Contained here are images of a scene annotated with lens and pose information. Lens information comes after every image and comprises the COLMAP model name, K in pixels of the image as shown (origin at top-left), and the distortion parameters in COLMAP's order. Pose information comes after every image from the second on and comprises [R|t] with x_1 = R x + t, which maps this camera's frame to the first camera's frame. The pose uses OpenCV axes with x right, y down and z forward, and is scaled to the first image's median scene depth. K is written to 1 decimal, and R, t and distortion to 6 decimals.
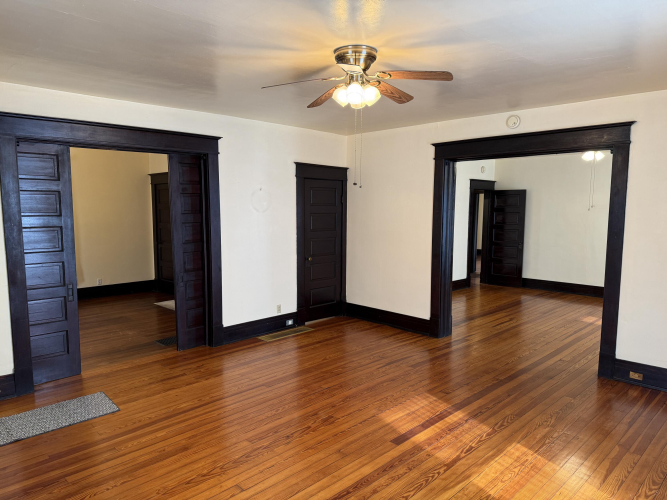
lens RADIAL K [[470.3, 0, 331.2], [0, 470.3, 249.3], [0, 0, 1]] dist [0.053303, -0.018971]
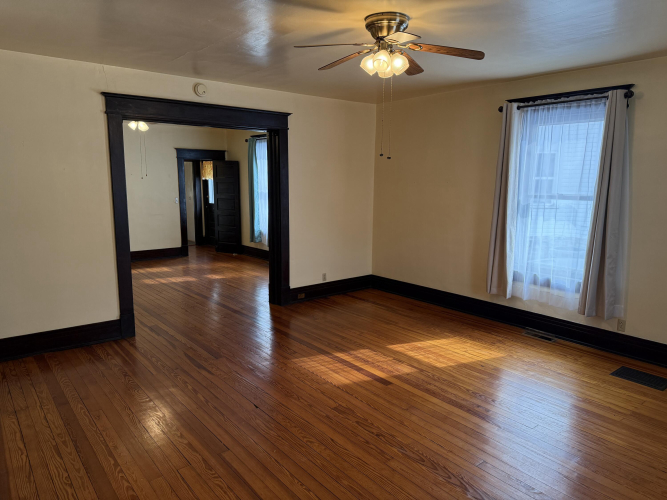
lens RADIAL K [[470.3, 0, 329.0], [0, 470.3, 250.5], [0, 0, 1]] dist [0.053303, -0.018971]
pose [[0.102734, -0.153039, 0.982866, -0.854468], [0.093376, 0.985214, 0.143644, -0.075354], [-0.990316, 0.077019, 0.115505, 0.894477]]
